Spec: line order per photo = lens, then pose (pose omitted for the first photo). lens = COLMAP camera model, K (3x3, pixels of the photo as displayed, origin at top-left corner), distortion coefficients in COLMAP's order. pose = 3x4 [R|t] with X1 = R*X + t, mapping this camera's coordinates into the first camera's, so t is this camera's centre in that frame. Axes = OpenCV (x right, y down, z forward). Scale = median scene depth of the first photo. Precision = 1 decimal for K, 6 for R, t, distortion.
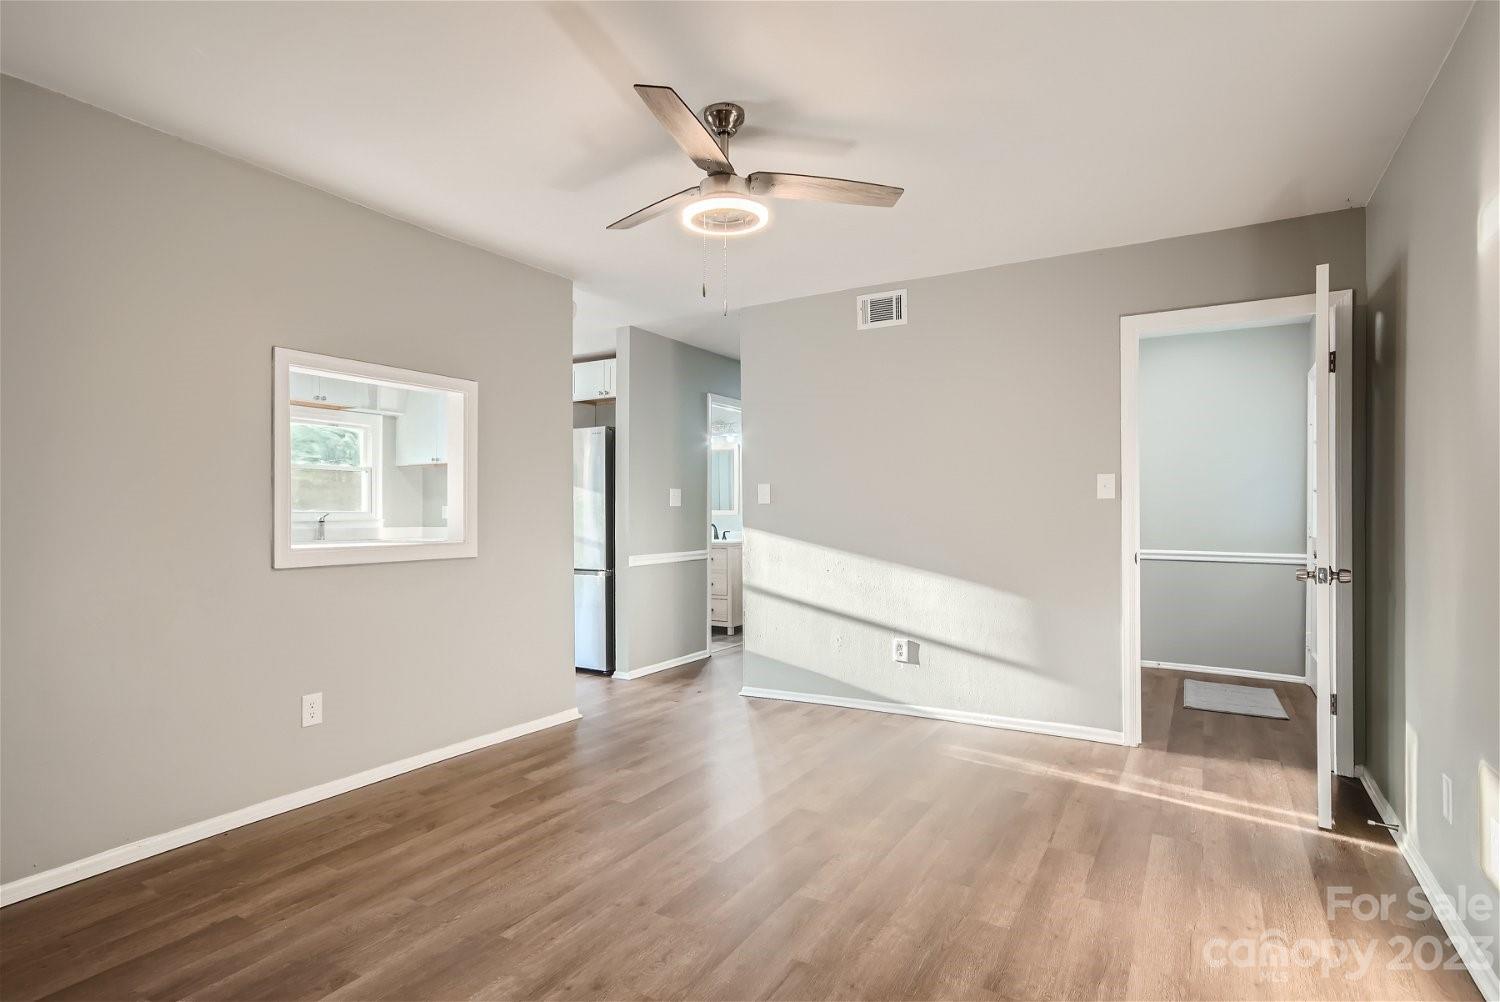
lens RADIAL K [[741.3, 0, 770.3], [0, 741.3, 512.6], [0, 0, 1]] dist [-0.007559, 0.011114]
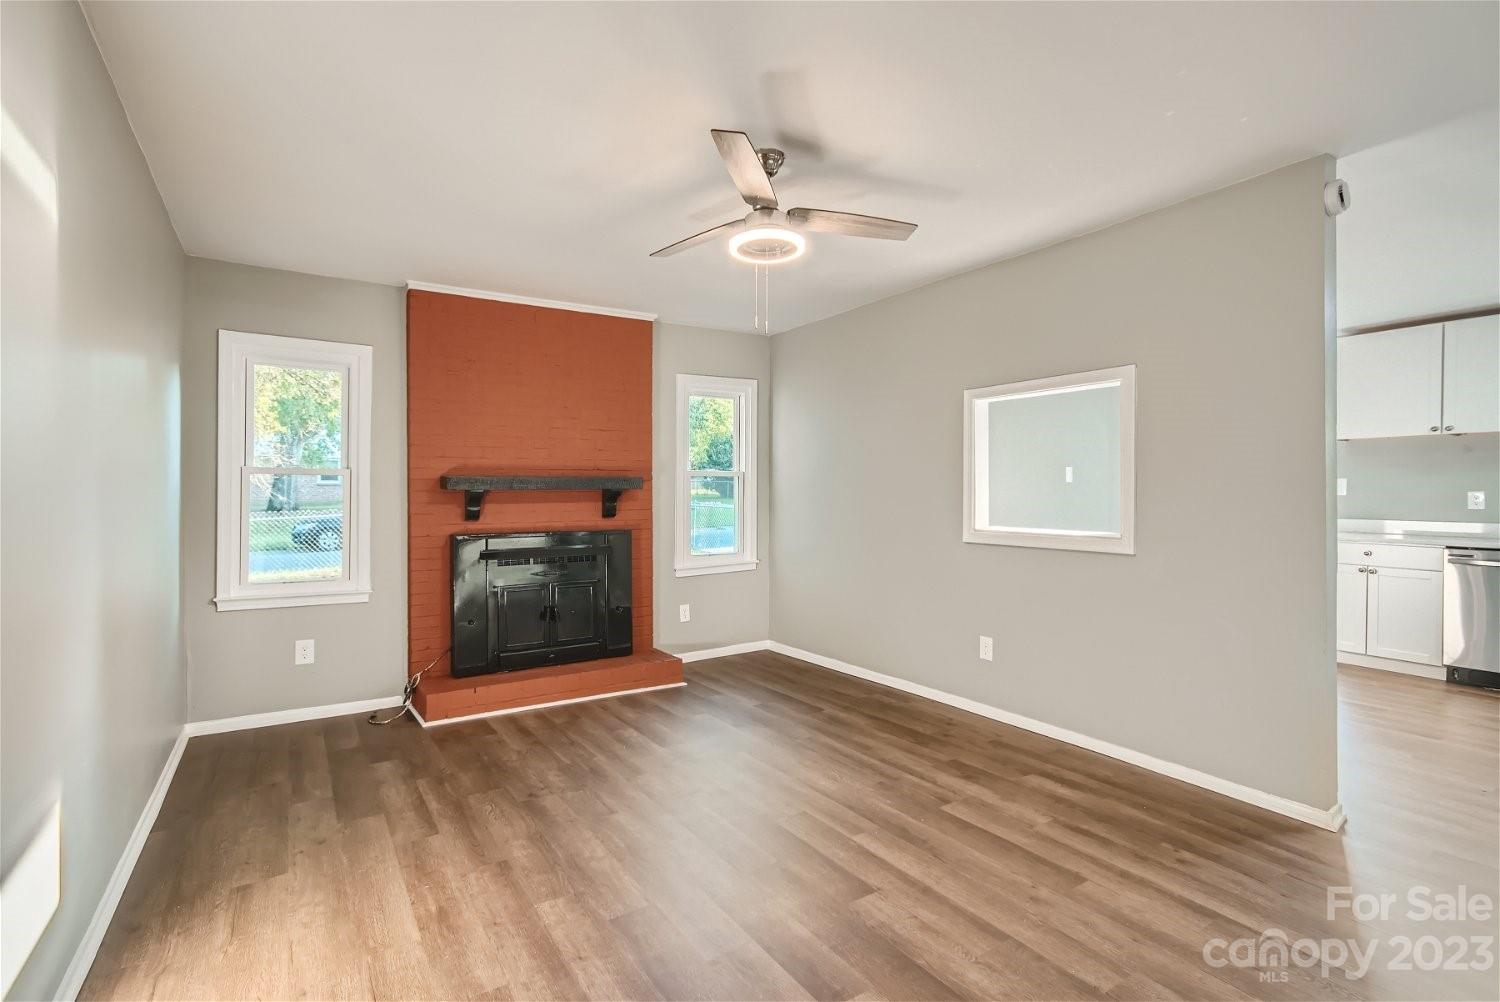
lens RADIAL K [[715.2, 0, 739.2], [0, 715.2, 498.4], [0, 0, 1]] dist [-0.004523, 0.003058]
pose [[-0.461864, 0.003457, -0.886944, 0.924545], [-0.000652, 0.999991, 0.004237, -0.019491], [0.886950, 0.002535, -0.461858, 1.467529]]
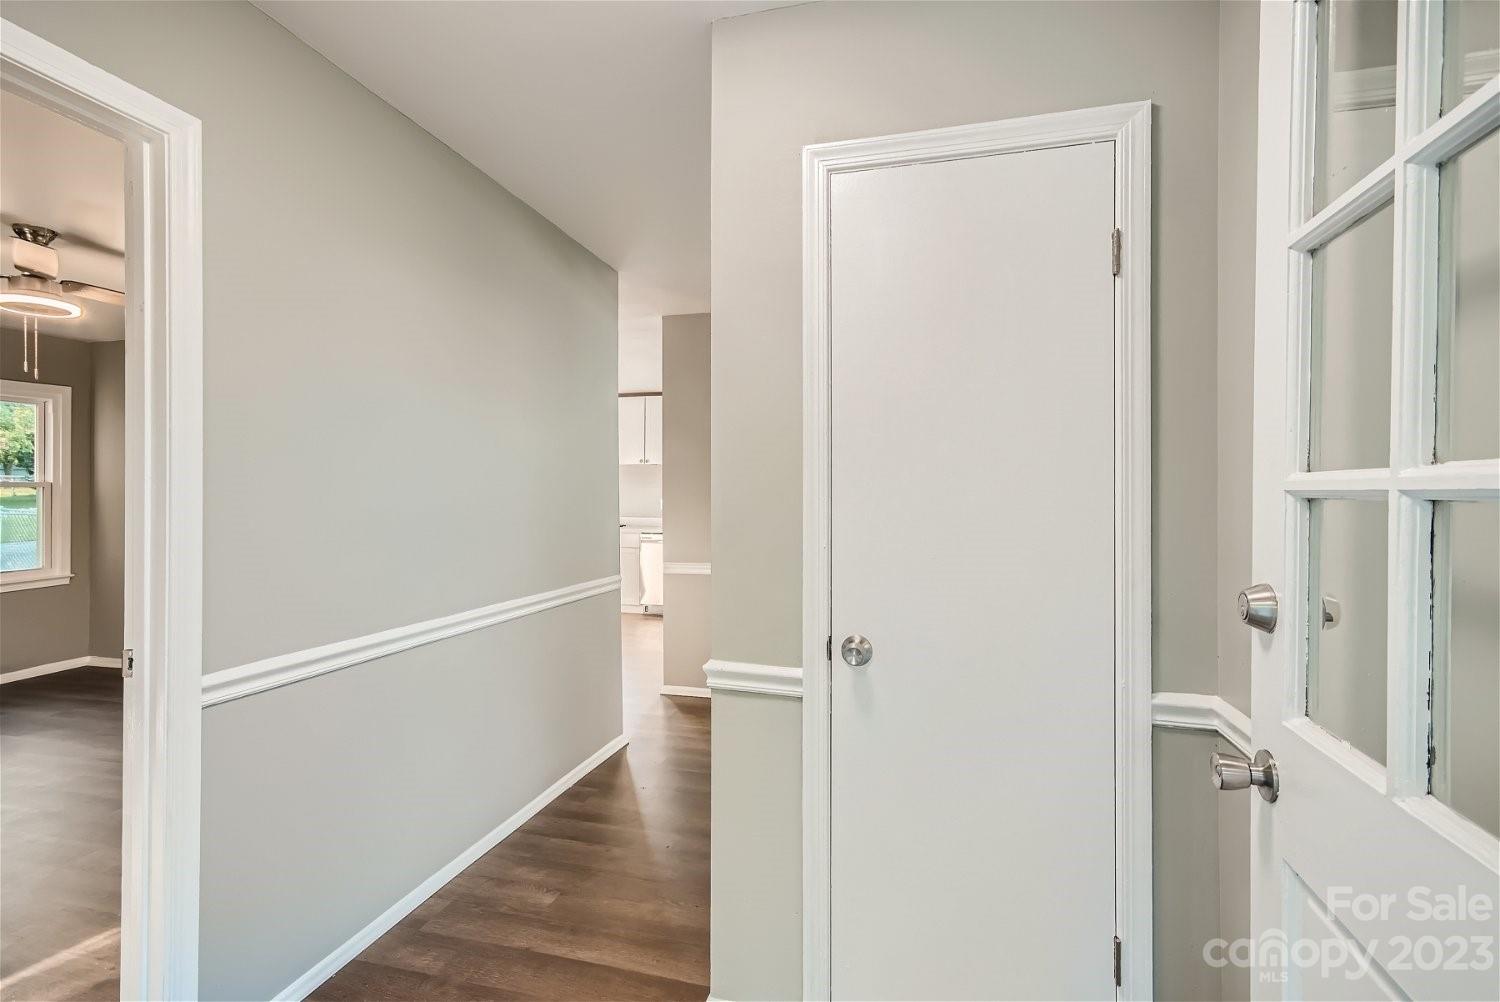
lens RADIAL K [[715.2, 0, 763.1], [0, 715.2, 490.4], [0, 0, 1]] dist [-0.004523, 0.003058]
pose [[0.257243, -0.000468, -0.966347, 1.541802], [-0.001150, 0.999999, -0.000790, -0.070431], [0.966346, 0.001315, 0.257243, 1.952826]]
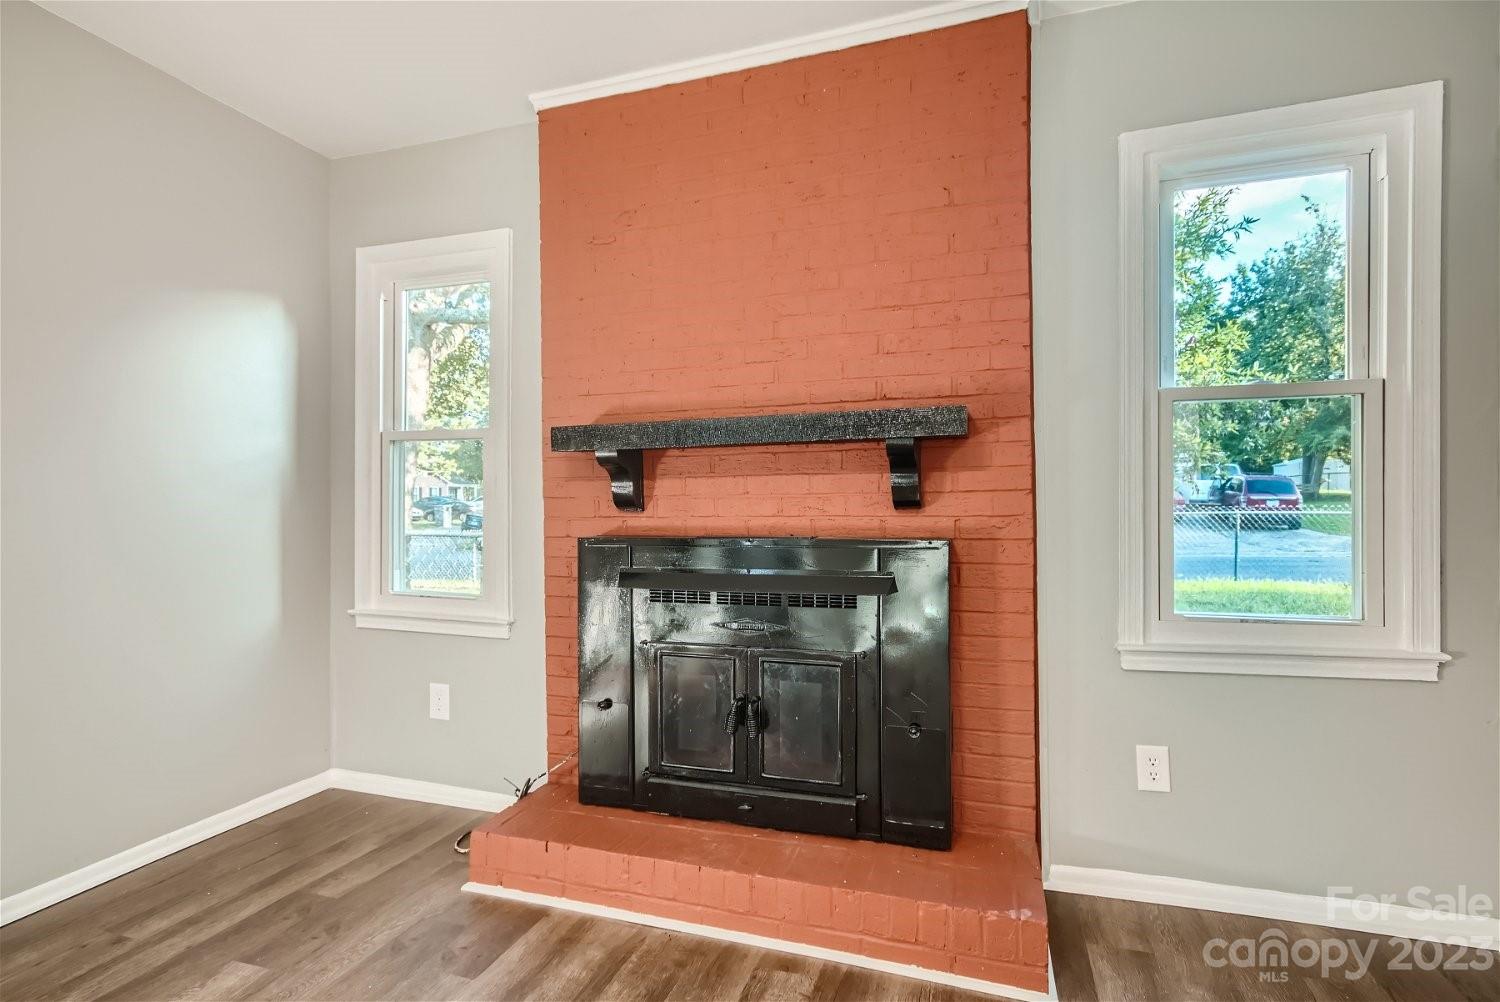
lens RADIAL K [[741.3, 0, 754.6], [0, 741.3, 506.0], [0, 0, 1]] dist [-0.007559, 0.011114]
pose [[-0.980525, 0.007068, -0.196267, -0.289518], [0.005681, 0.999955, 0.007627, 0.029544], [0.196312, 0.006364, -0.980521, 1.061760]]
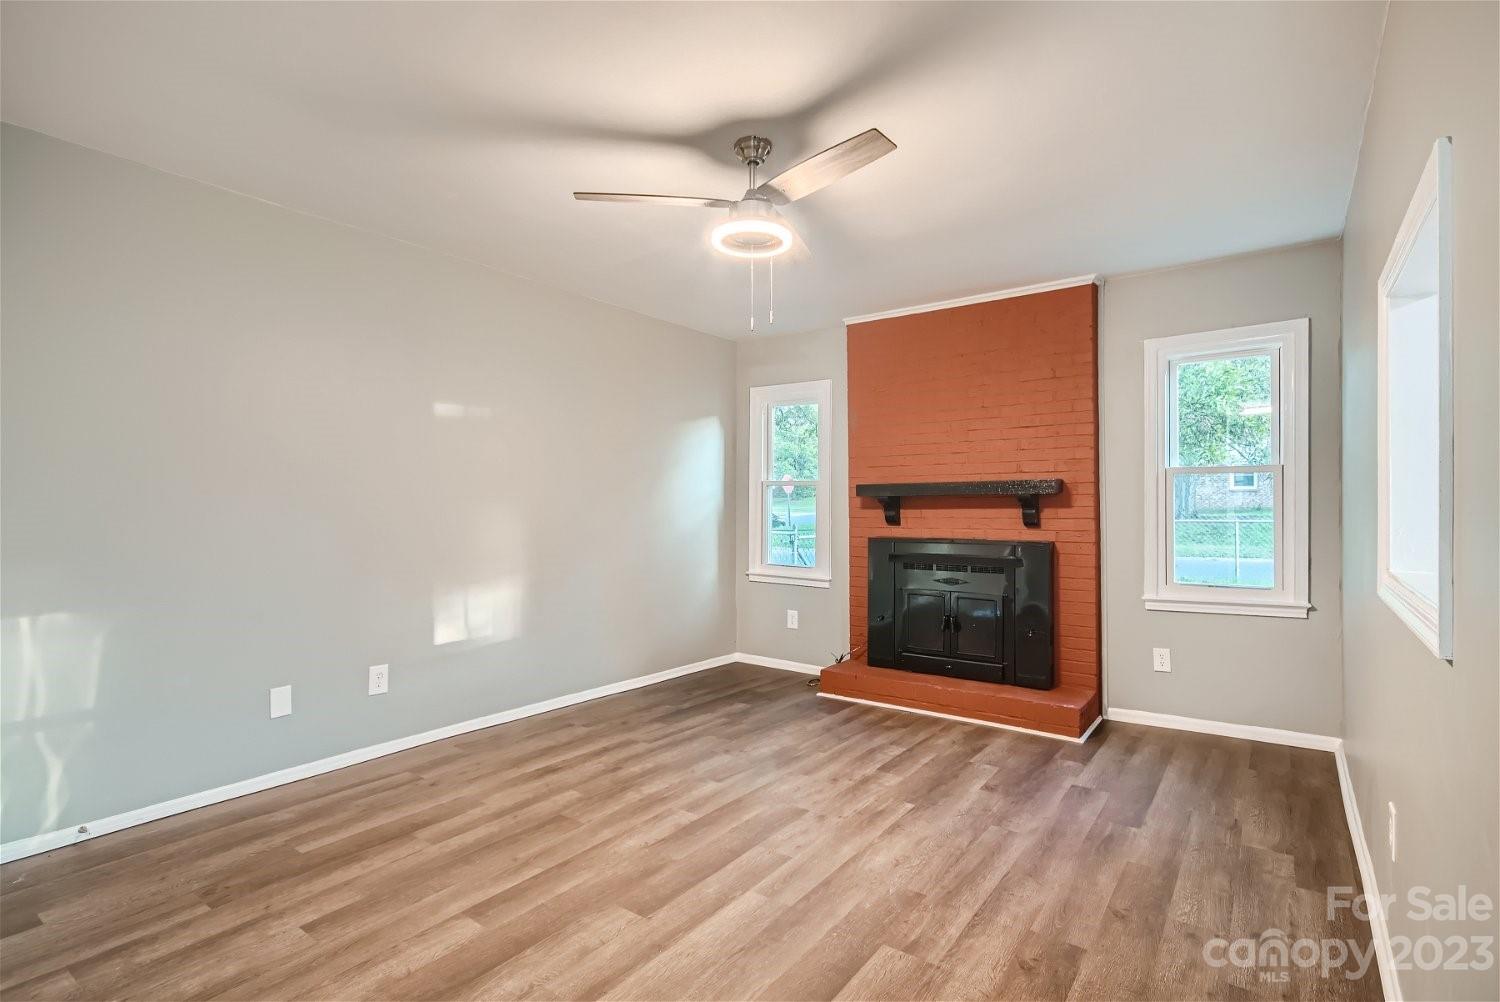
lens RADIAL K [[737.4, 0, 742.9], [0, 737.4, 501.9], [0, 0, 1]] dist [-0.005223, 0.000588]
pose [[-0.990858, 0.000783, 0.134907, -0.190486], [0.000774, 1.000000, -0.000114, -0.017491], [-0.134908, -0.000009, -0.990858, 2.064266]]
